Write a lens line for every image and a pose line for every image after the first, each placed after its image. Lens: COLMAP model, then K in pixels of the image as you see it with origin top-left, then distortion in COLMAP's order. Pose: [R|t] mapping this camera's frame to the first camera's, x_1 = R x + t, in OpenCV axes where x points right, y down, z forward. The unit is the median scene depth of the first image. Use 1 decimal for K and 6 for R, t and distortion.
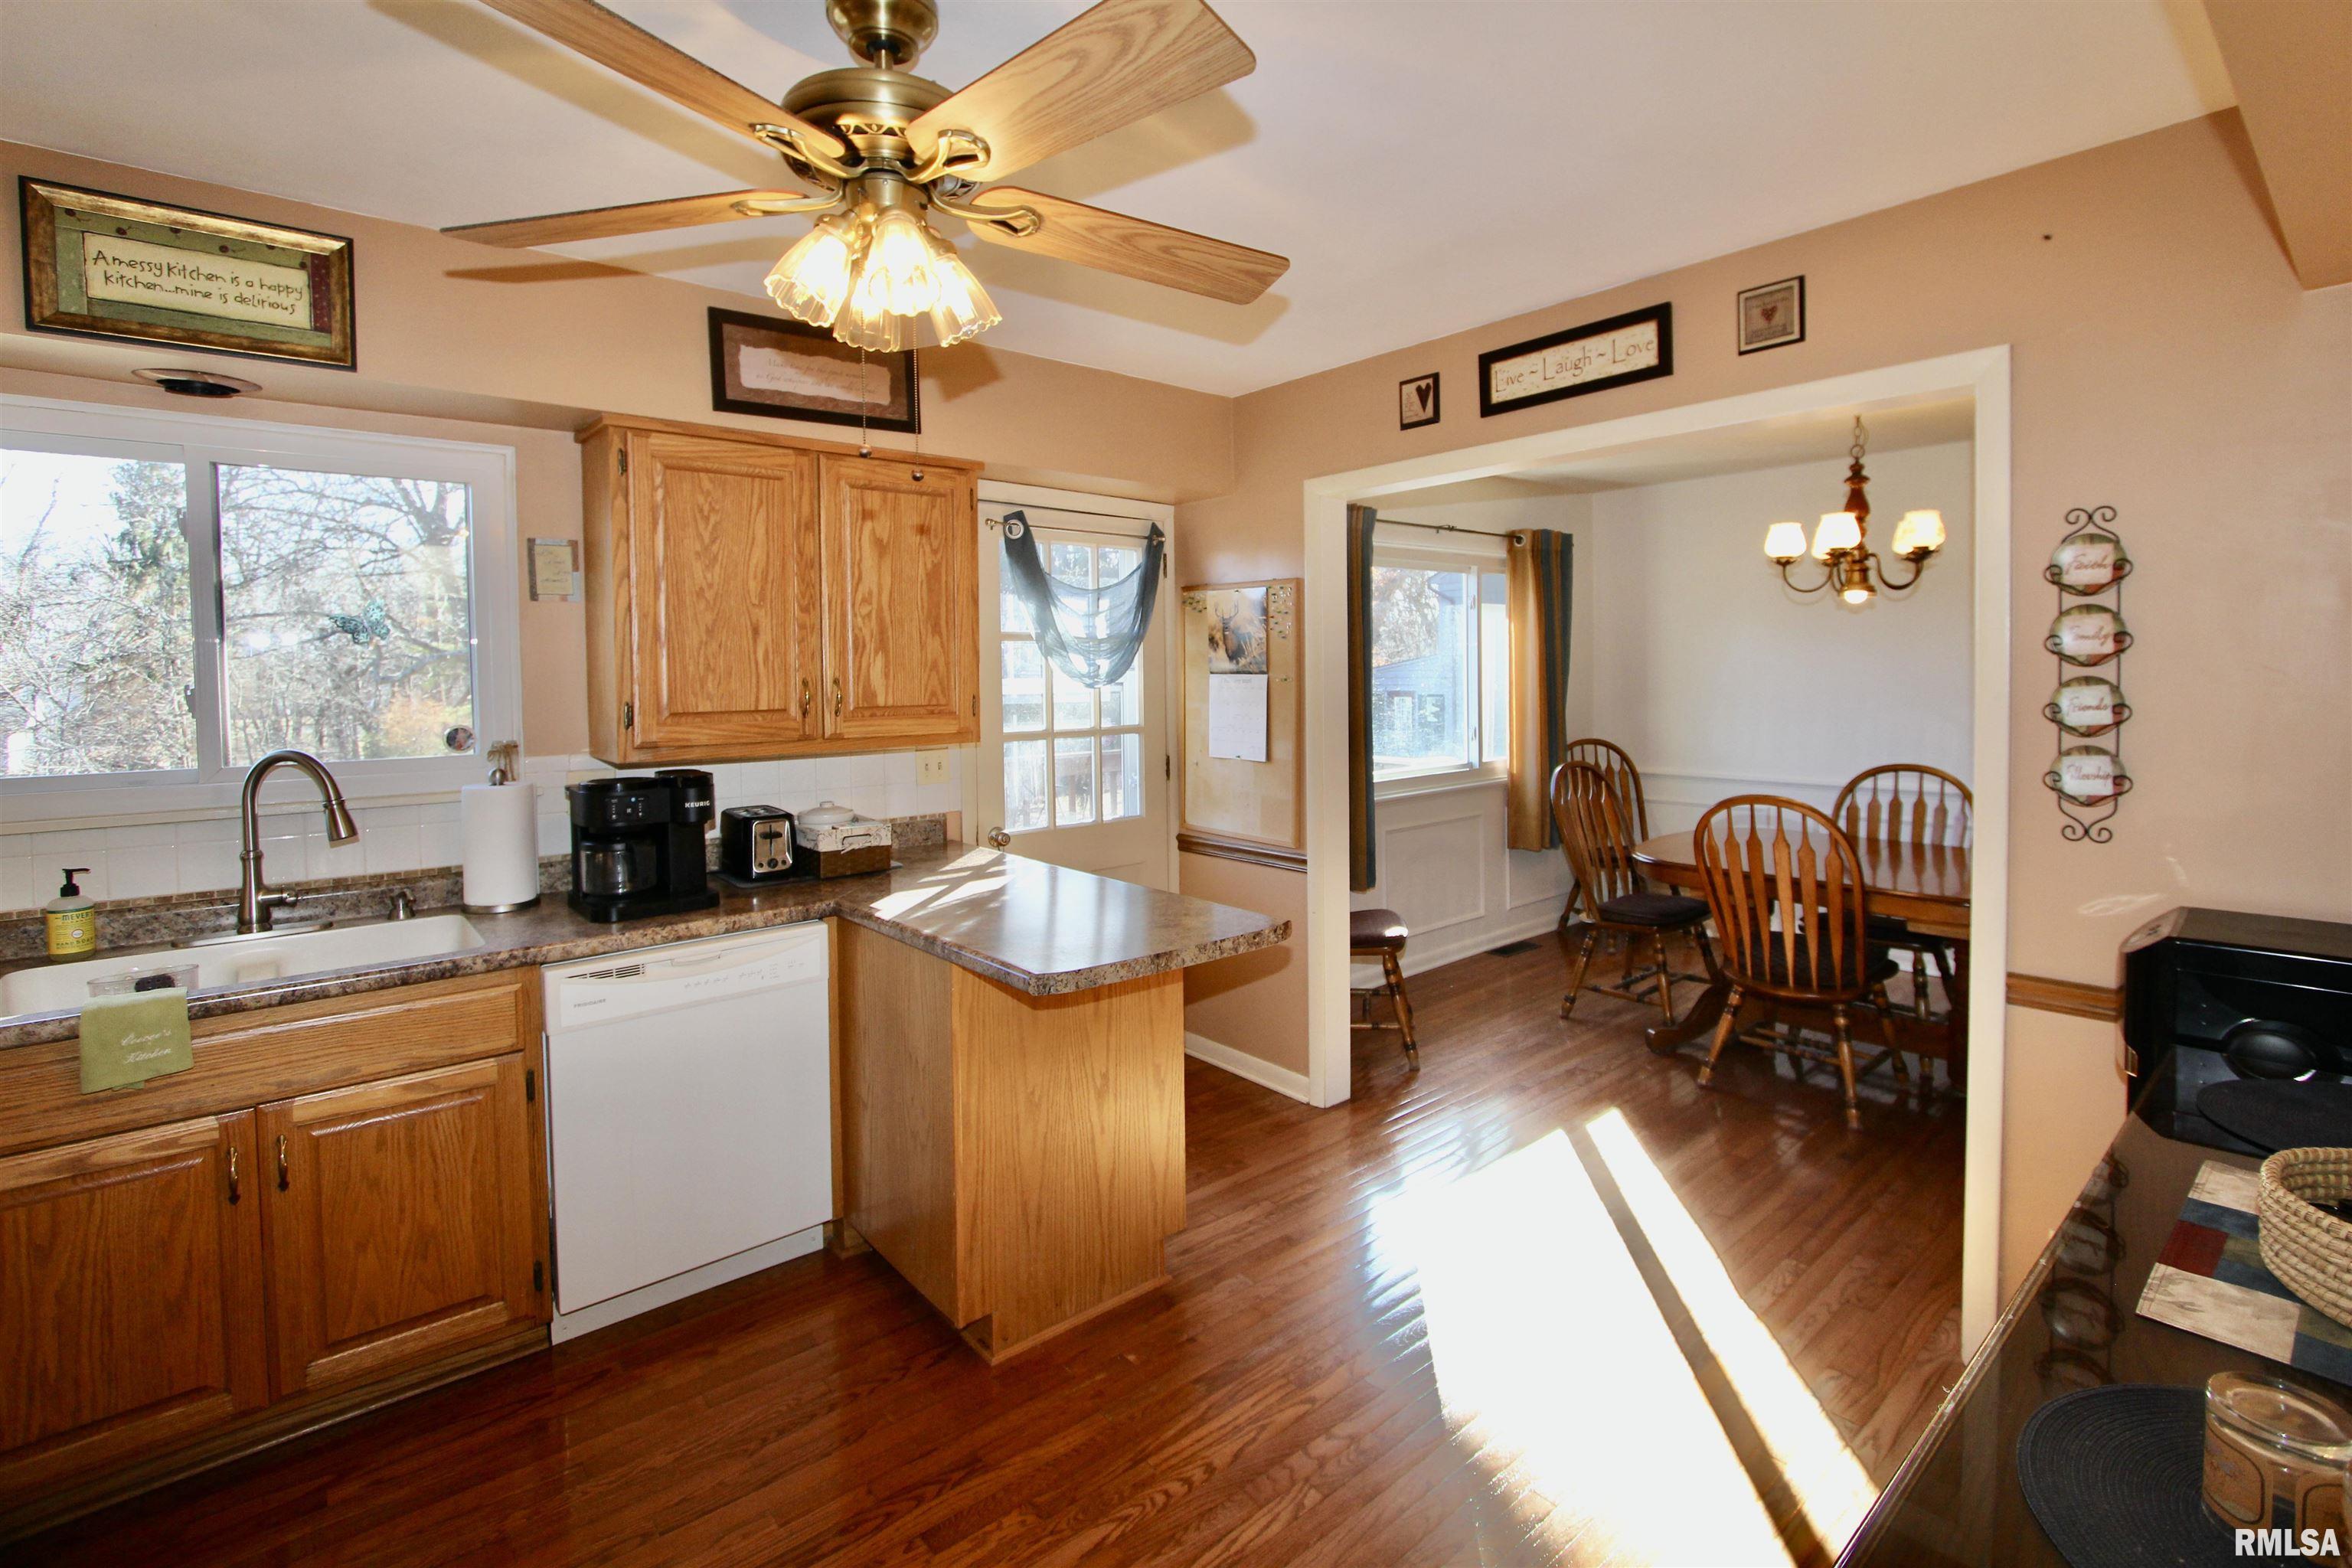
lens RADIAL K [[1076.4, 0, 1210.3], [0, 1076.4, 704.1], [0, 0, 1]] dist [-0.019434, 0.003431]
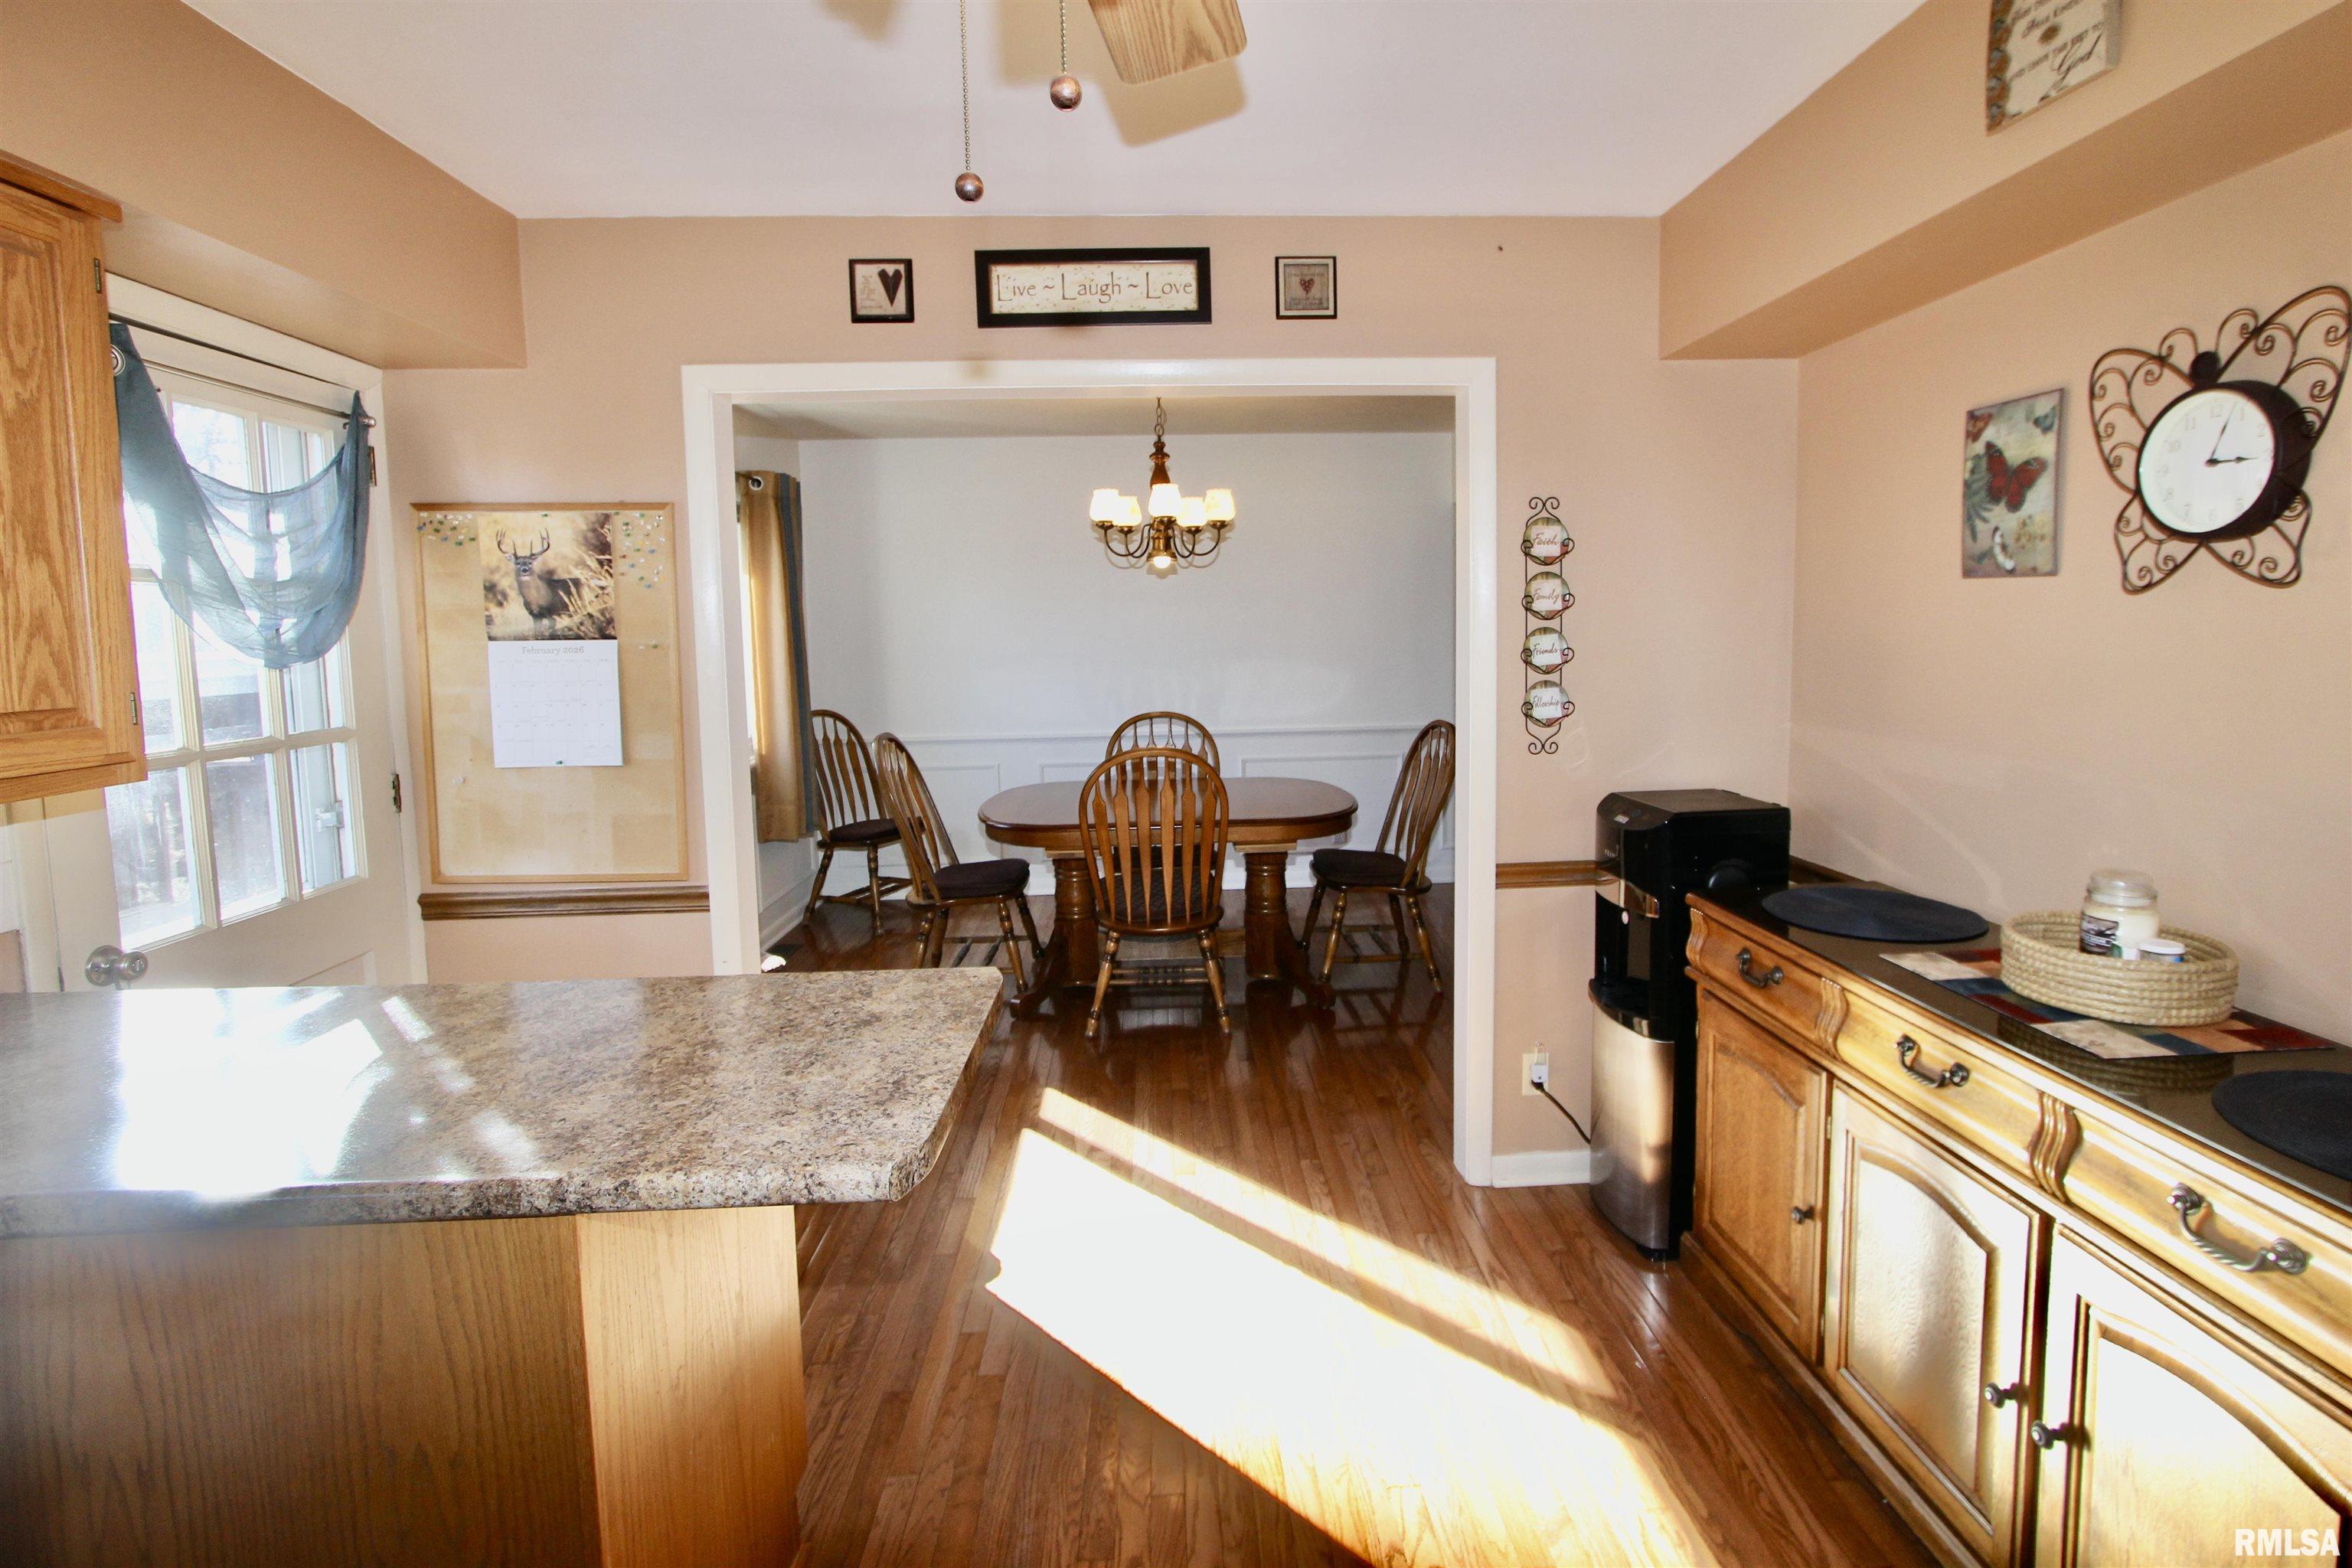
lens RADIAL K [[1079.1, 0, 1208.8], [0, 1079.1, 710.6], [0, 0, 1]] dist [-0.021316, 0.005264]
pose [[0.619182, -0.062722, 0.782738, -0.354500], [0.035893, 0.998024, 0.051580, -0.005362], [-0.784426, -0.003843, 0.620210, 0.381779]]
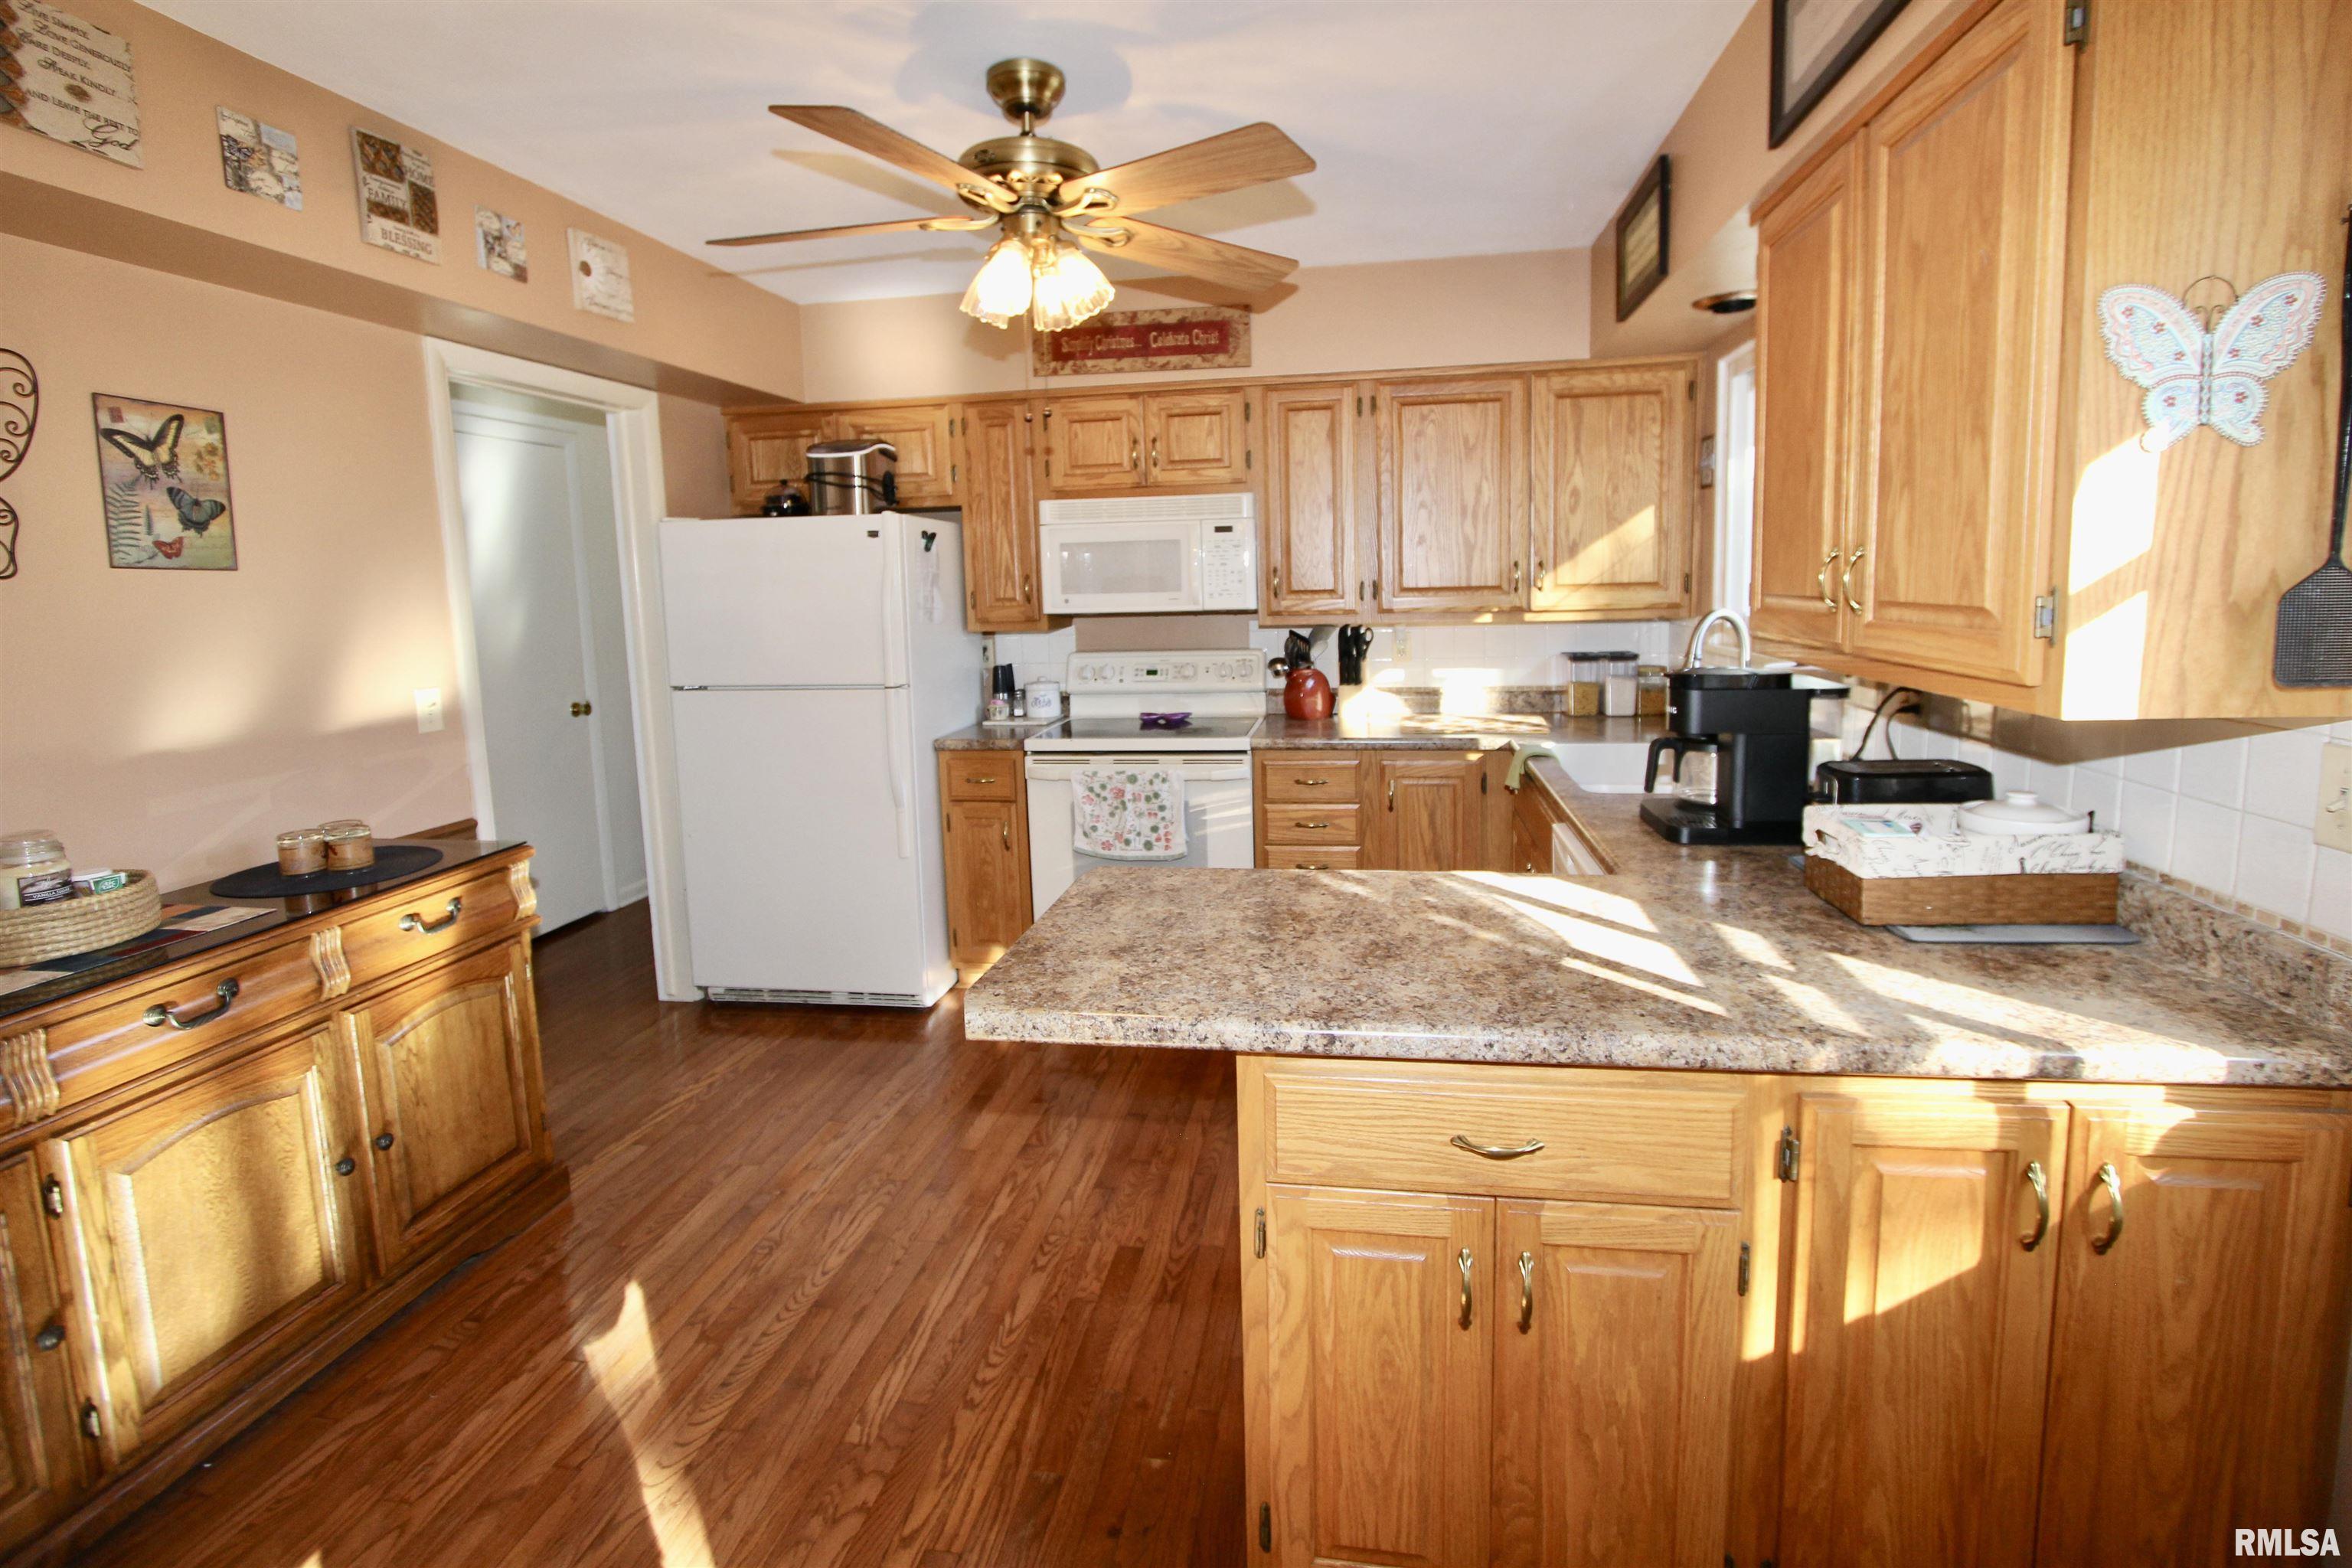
lens RADIAL K [[1077.1, 0, 1209.9], [0, 1077.1, 706.2], [0, 0, 1]] dist [-0.021645, 0.004092]
pose [[-0.761556, 0.108909, -0.638882, 0.276492], [0.013825, 0.988285, 0.151993, -0.033010], [0.647951, 0.106919, -0.754140, 1.311426]]
